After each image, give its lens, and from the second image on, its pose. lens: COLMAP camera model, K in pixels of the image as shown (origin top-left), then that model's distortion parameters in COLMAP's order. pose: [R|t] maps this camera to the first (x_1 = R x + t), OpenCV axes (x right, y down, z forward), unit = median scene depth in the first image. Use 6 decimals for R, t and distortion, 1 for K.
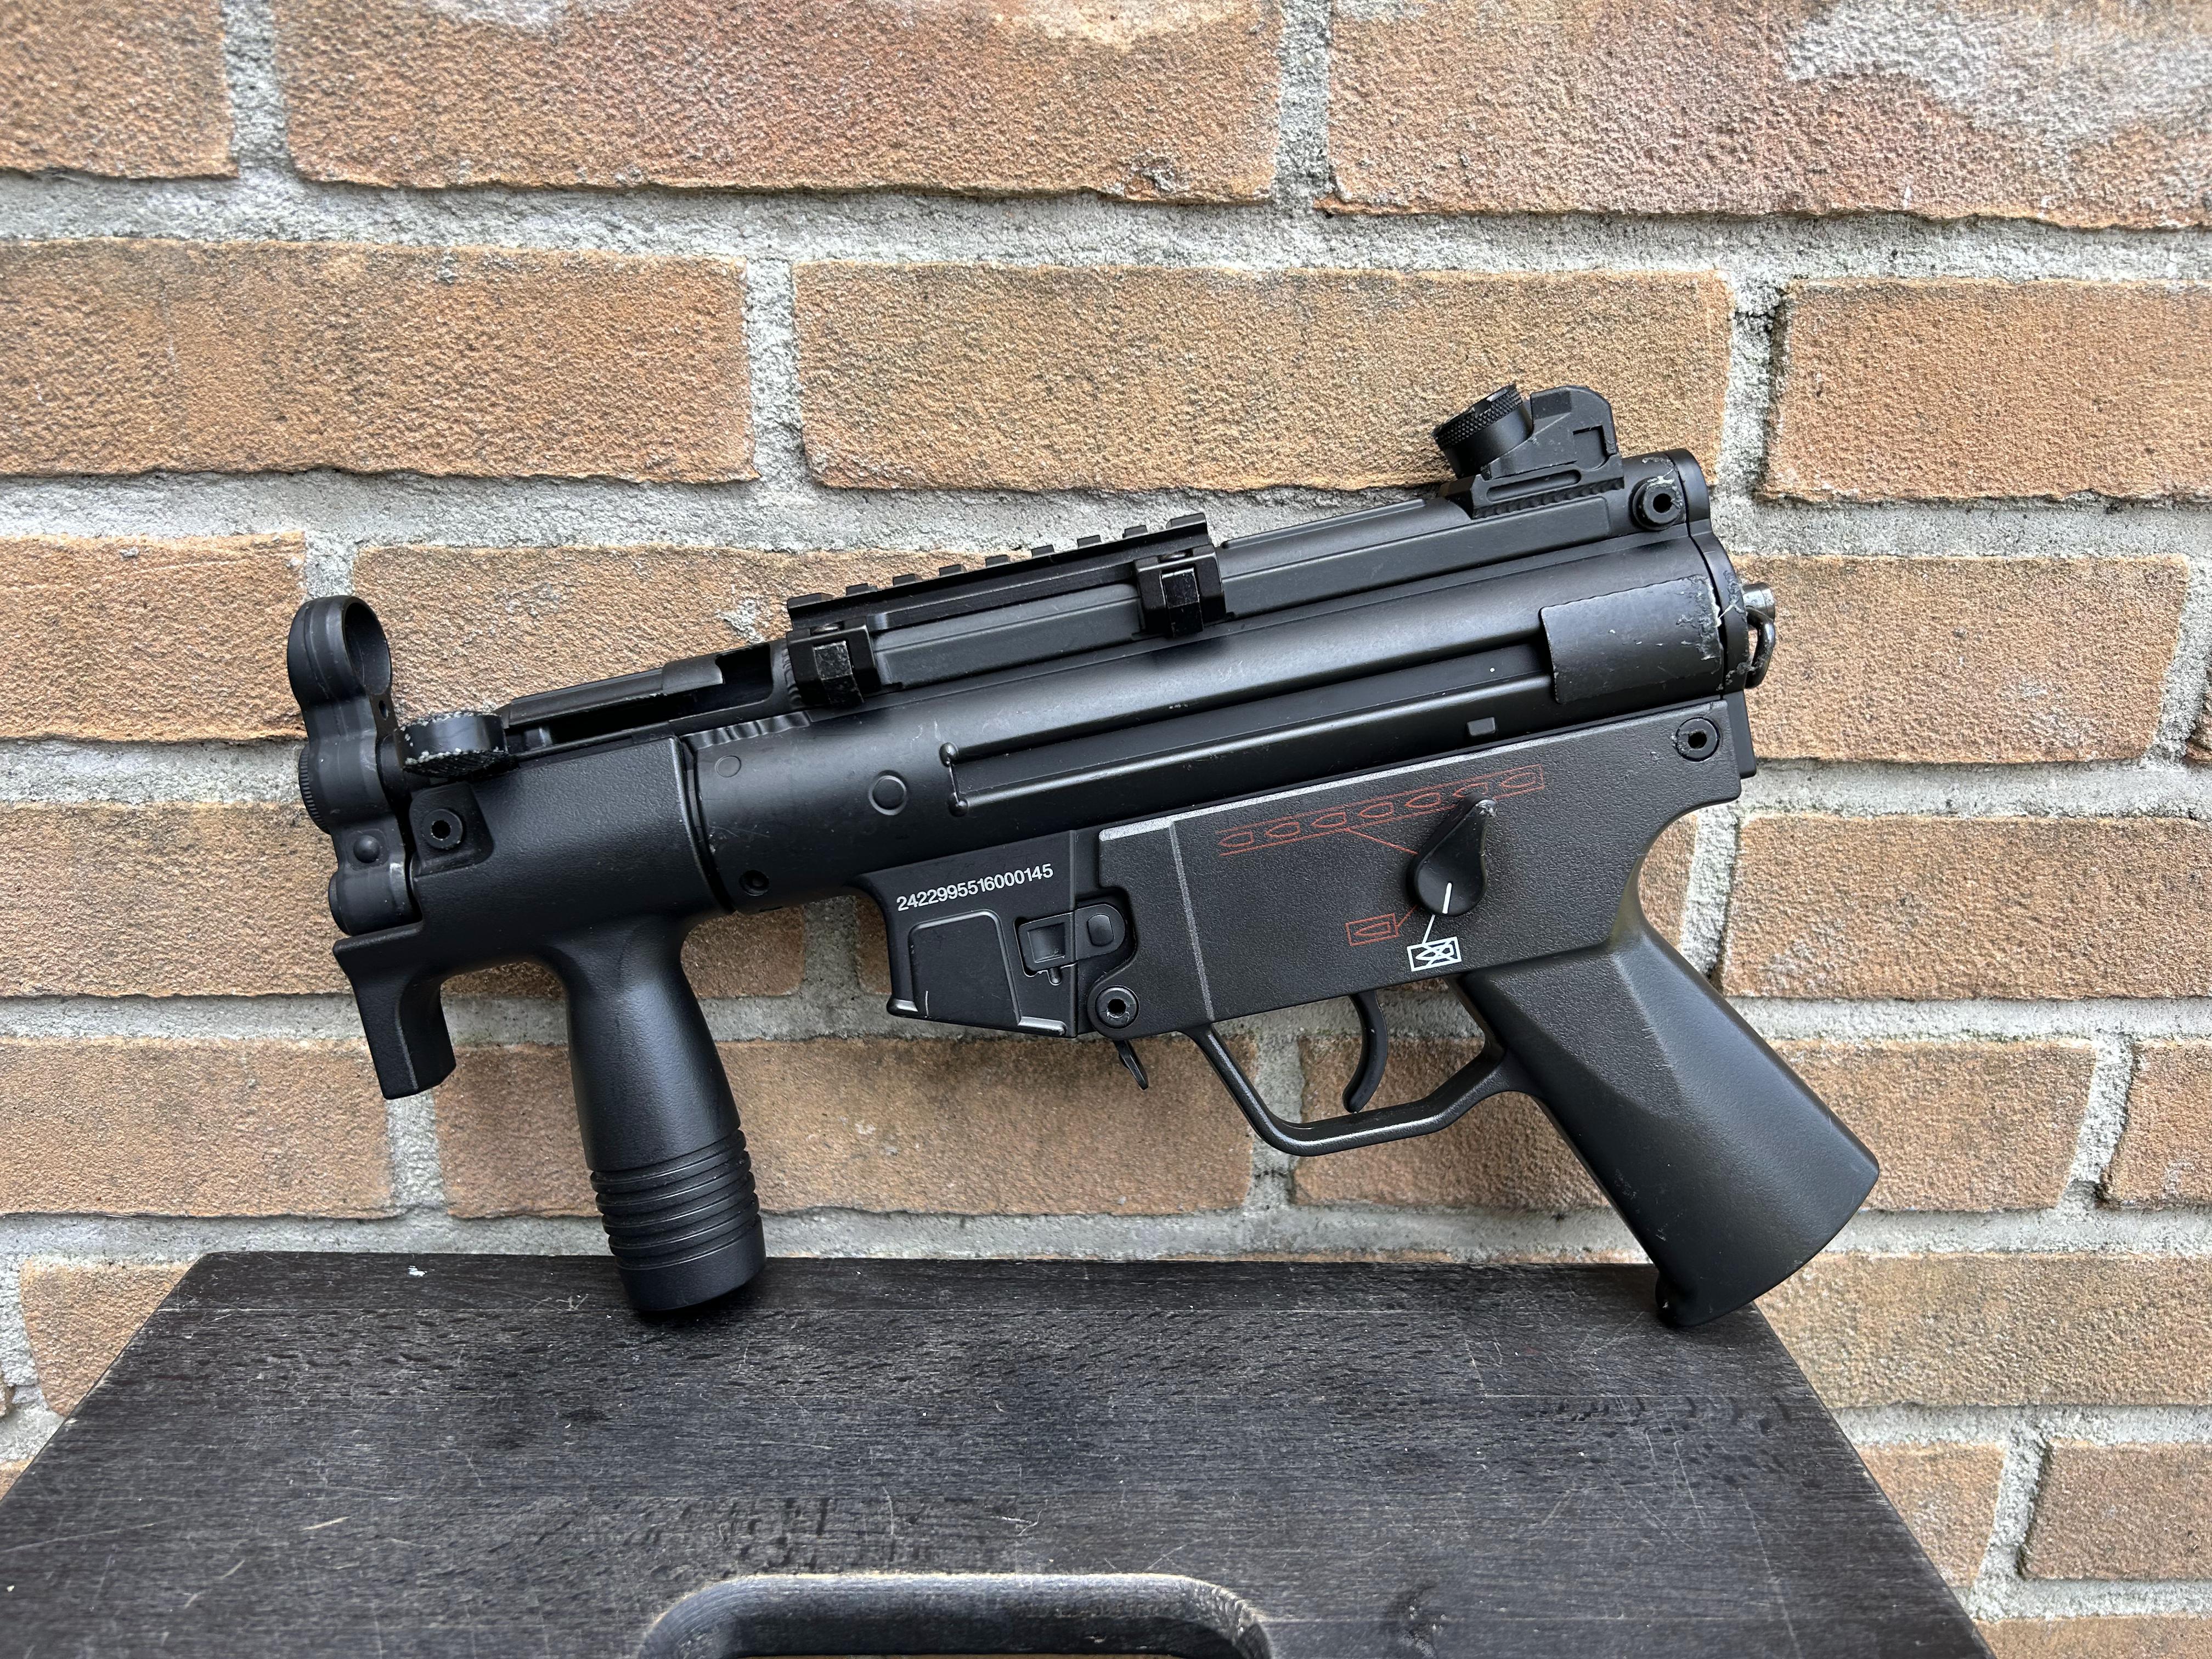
lens RADIAL K [[1688.7, 0, 1100.8], [0, 1688.7, 828.7], [0, 0, 1]] dist [0.004221, -0.008809]
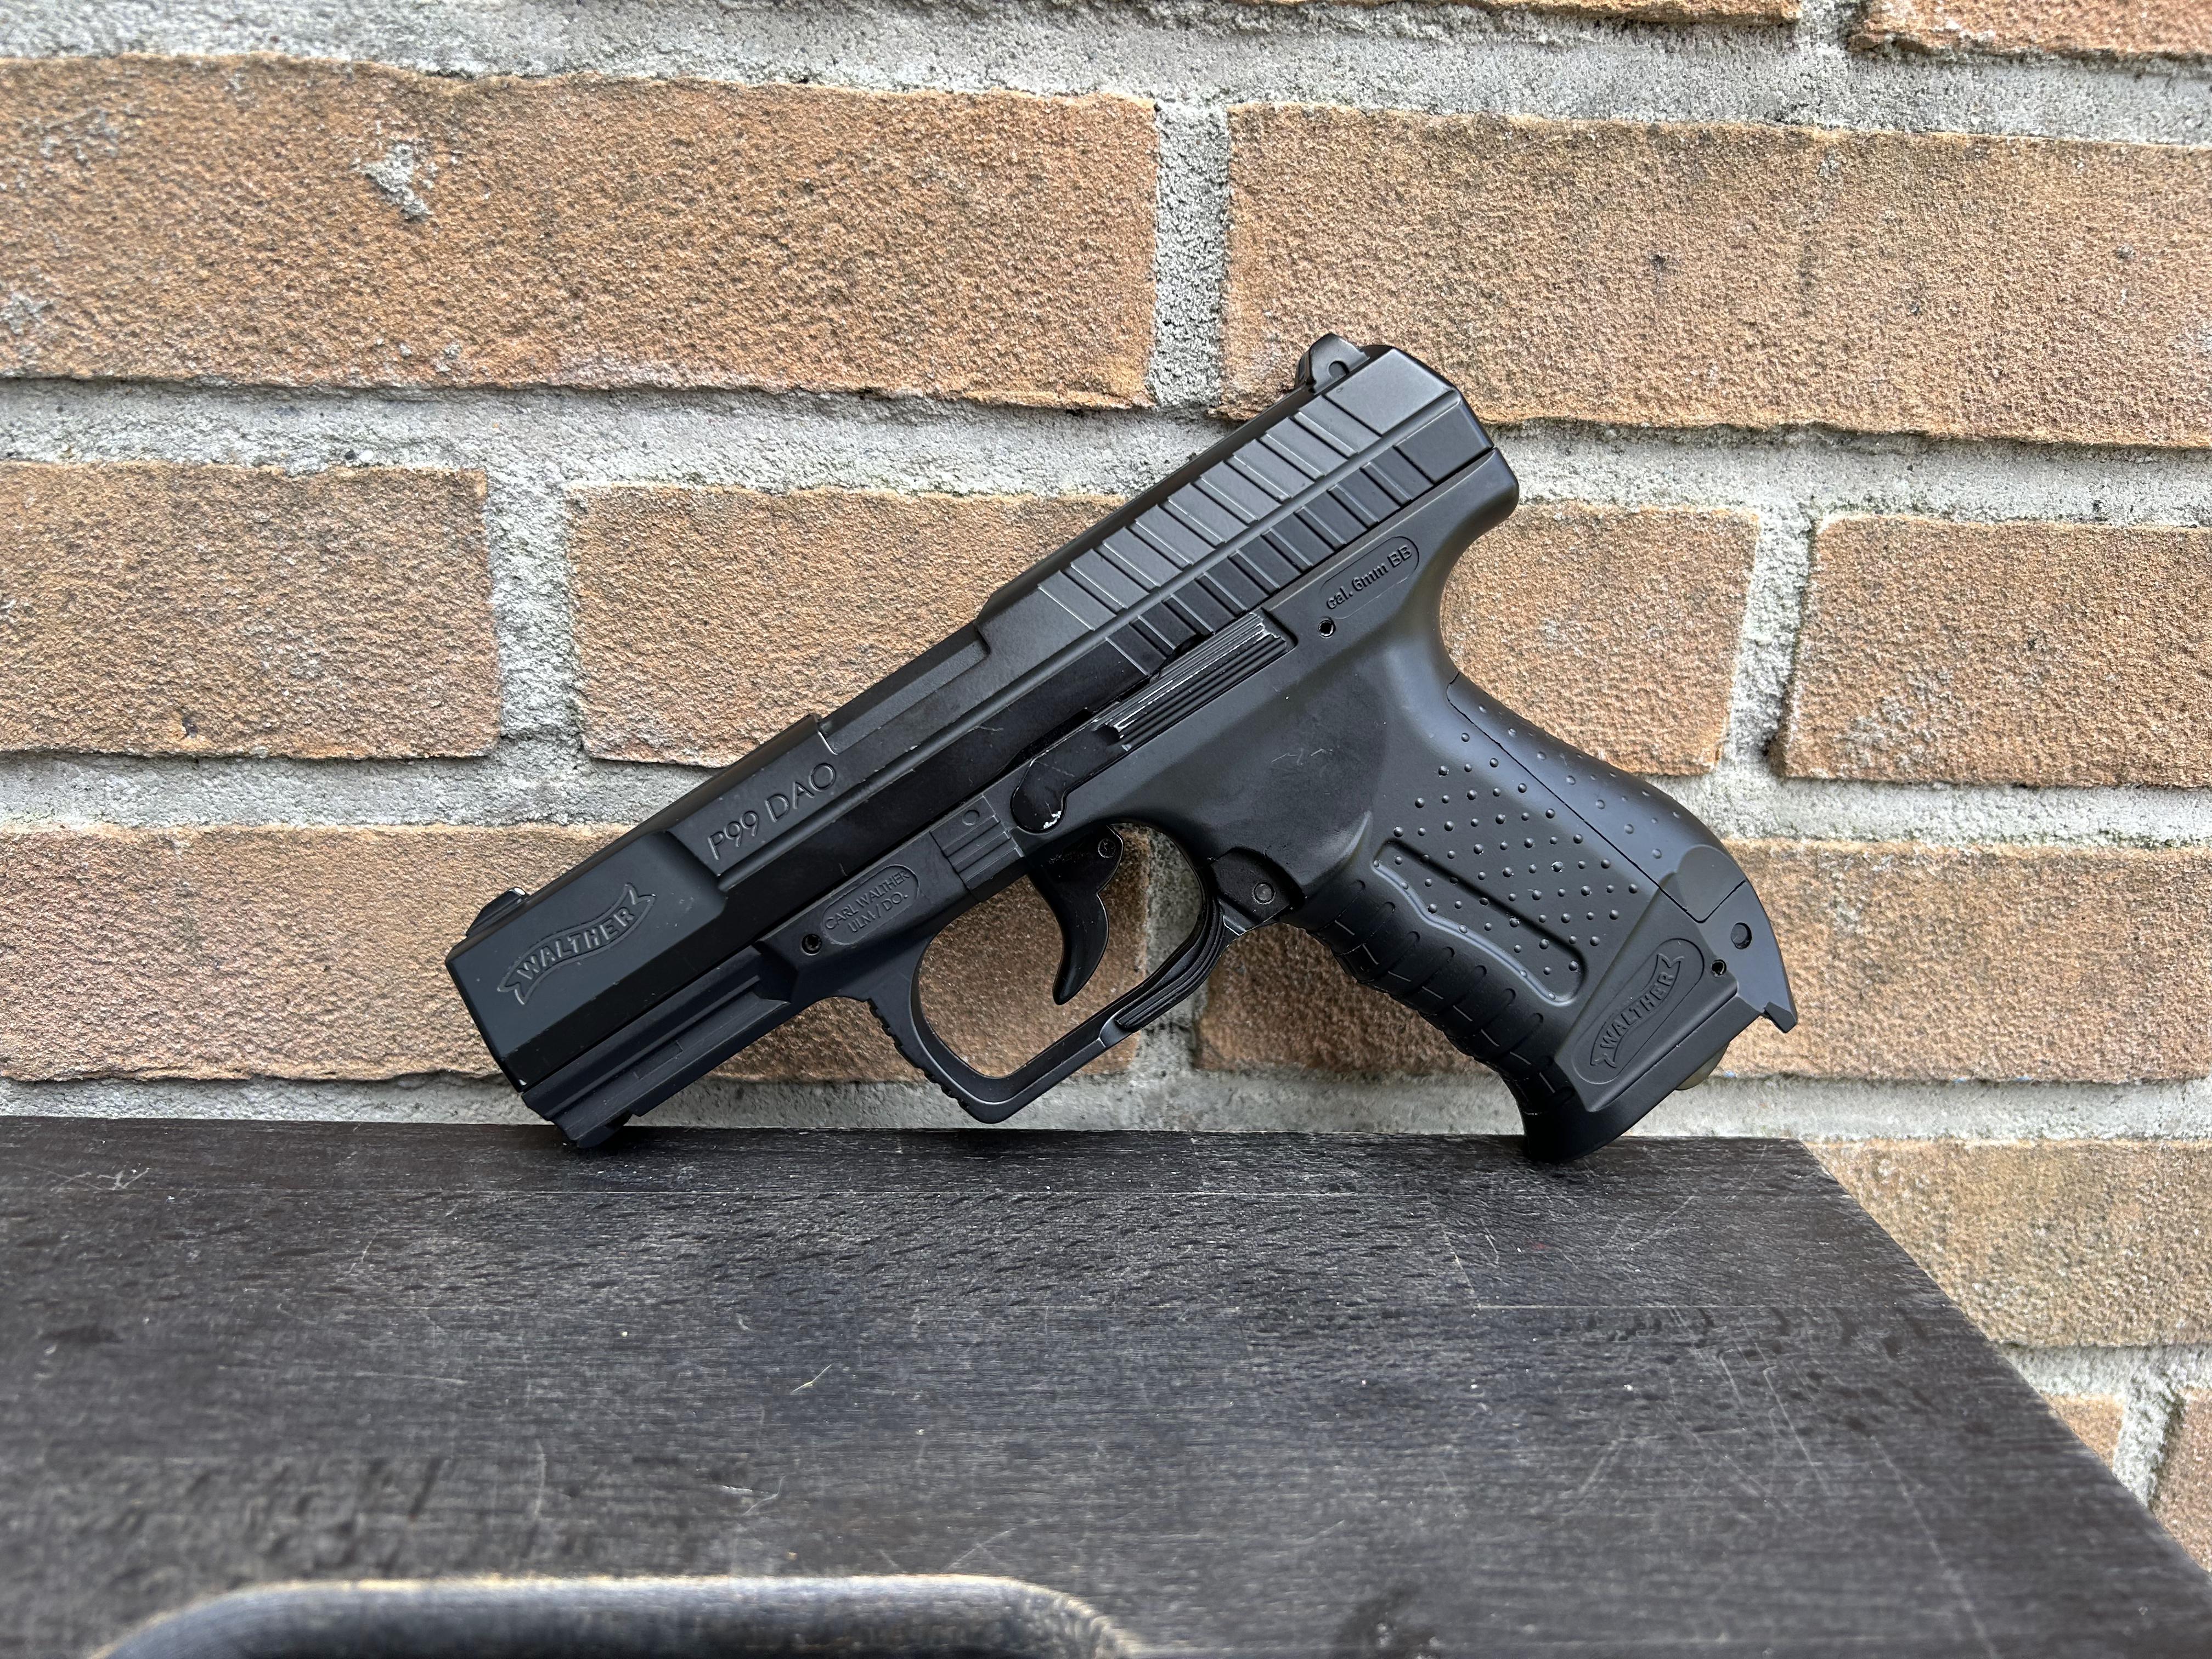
lens RADIAL K [[1696.6, 0, 1082.2], [0, 1696.6, 813.5], [0, 0, 1]] dist [0.005067, -0.016394]
pose [[0.999218, 0.007592, 0.038810, 0.039149], [-0.007118, 0.999898, -0.012354, 0.136723], [-0.038900, 0.012068, 0.999170, 0.302079]]
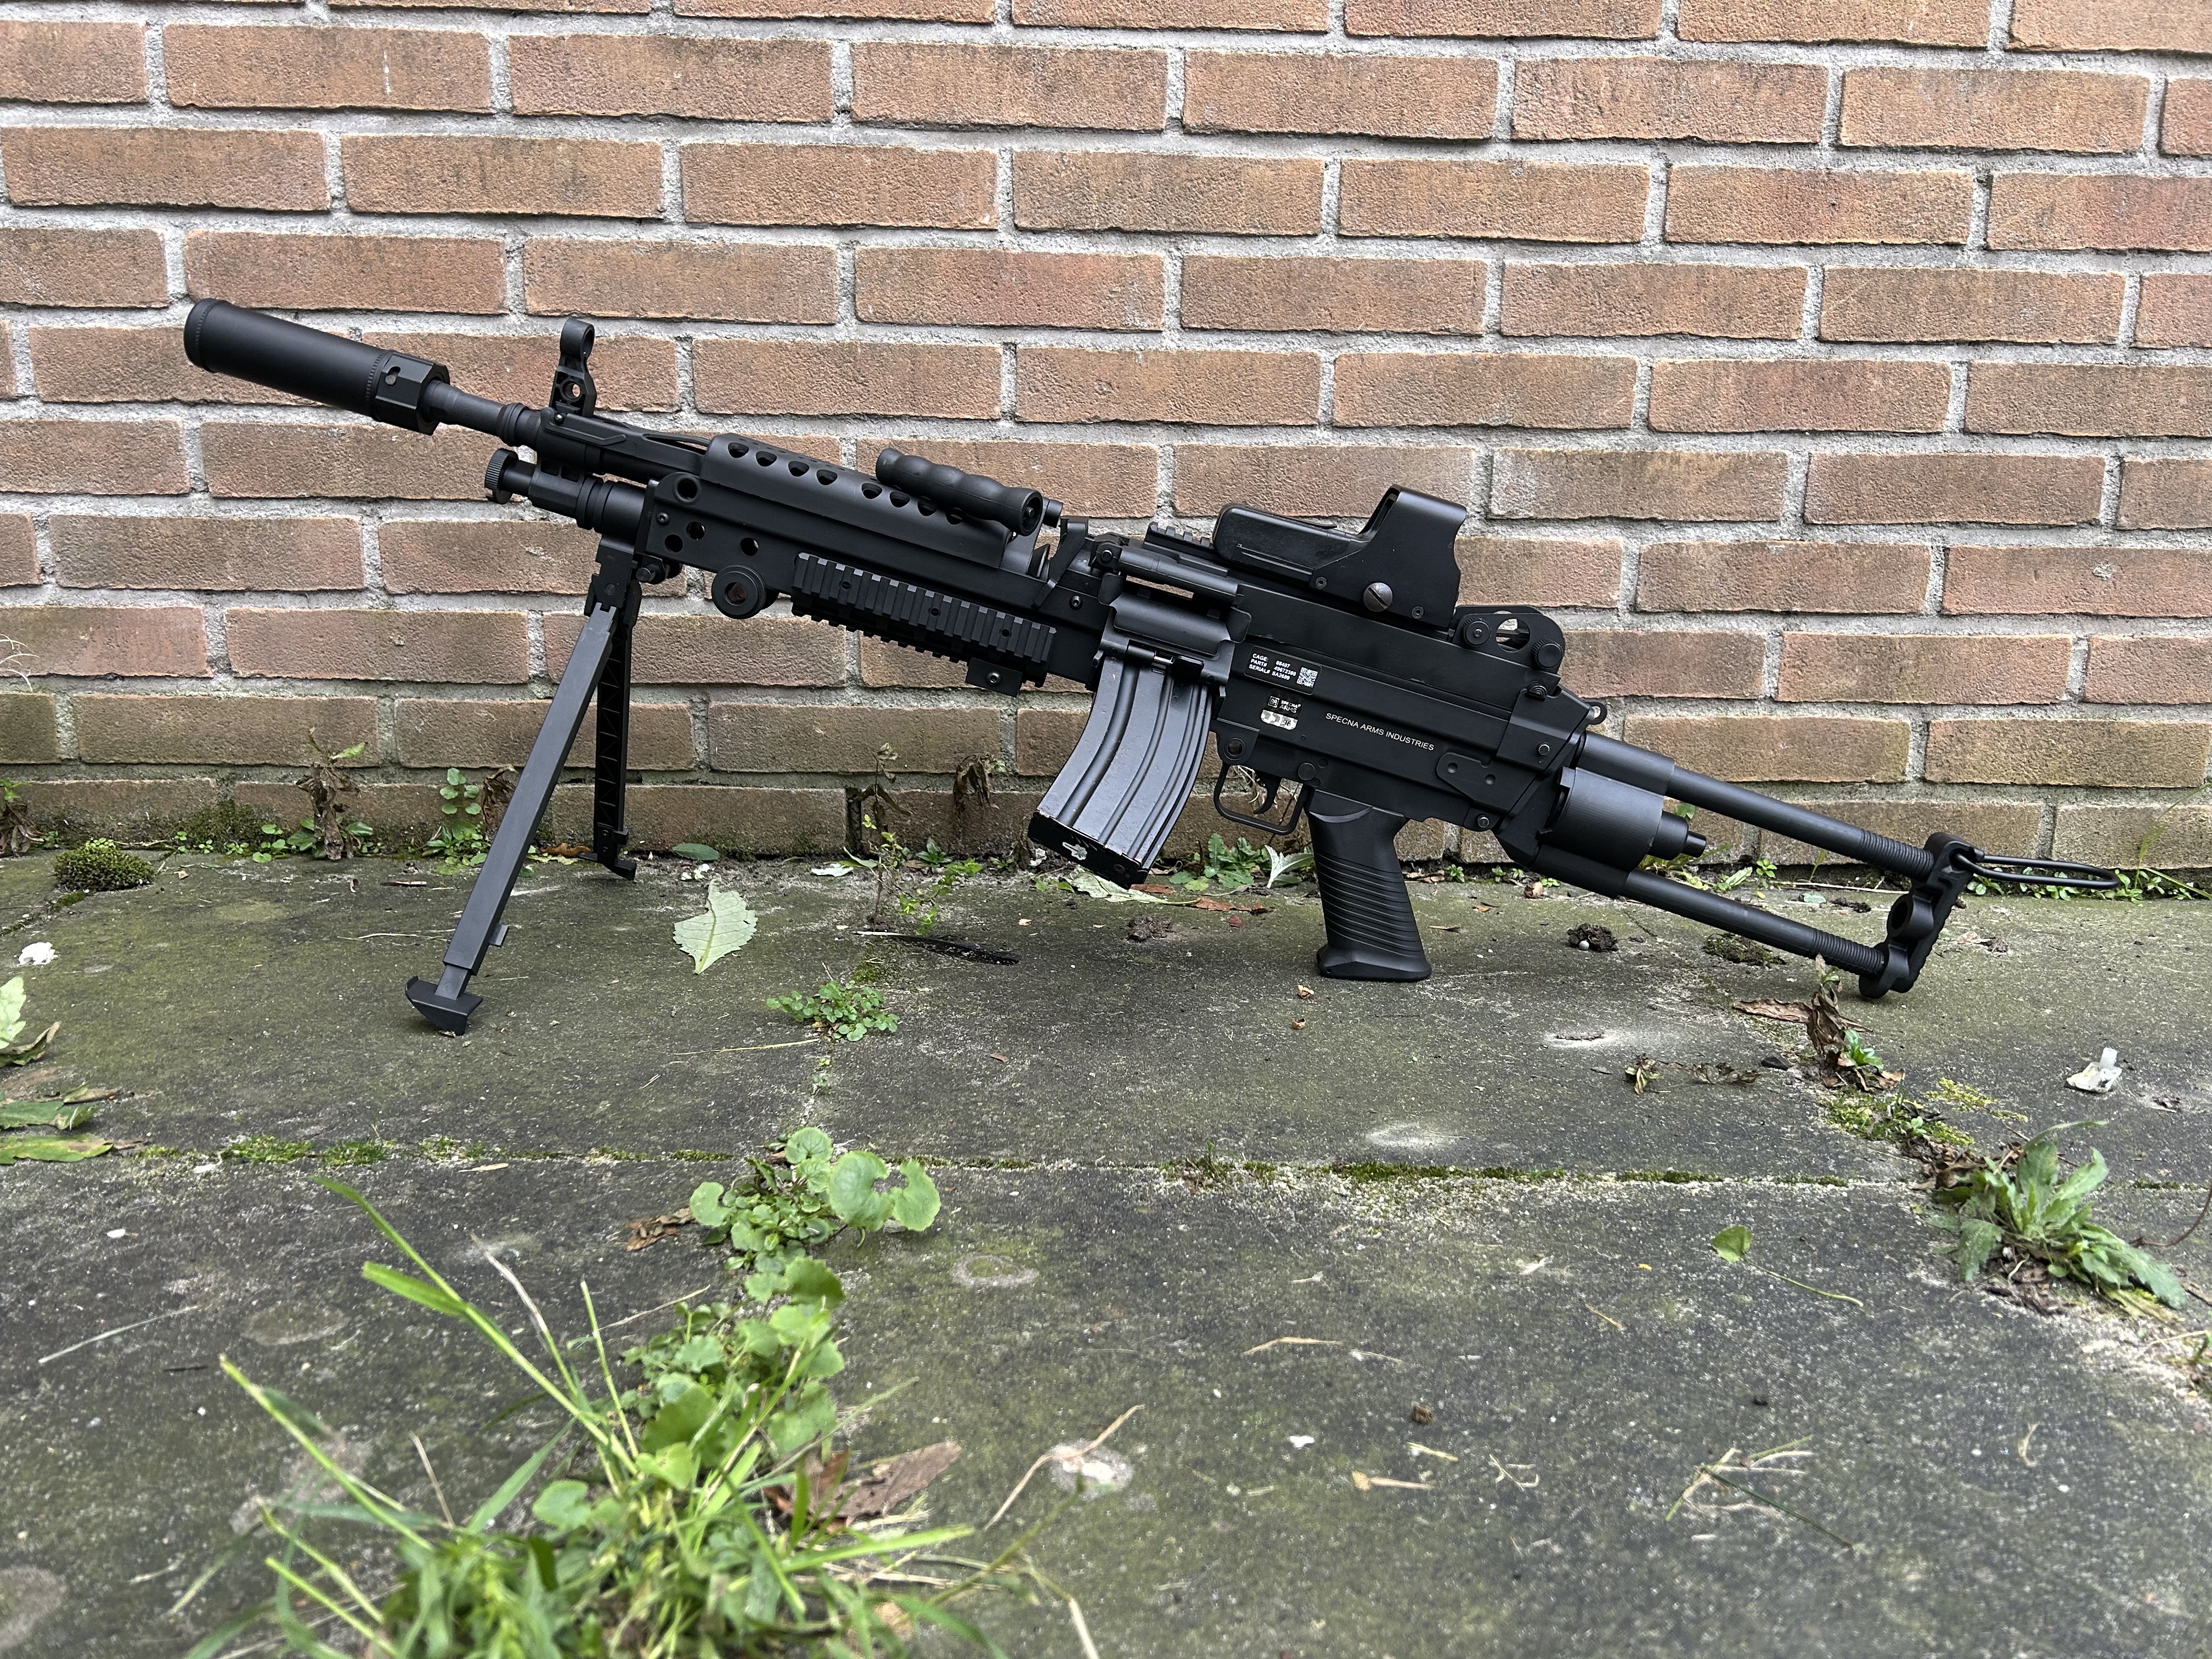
lens RADIAL K [[1687.1, 0, 1097.3], [0, 1687.1, 843.5], [0, 0, 1]] dist [0.002537, -0.002410]
pose [[0.999920, 0.002043, -0.012505, 0.572649], [-0.002973, 0.997189, -0.074865, 1.649418], [0.012317, 0.074896, 0.997115, -1.564165]]
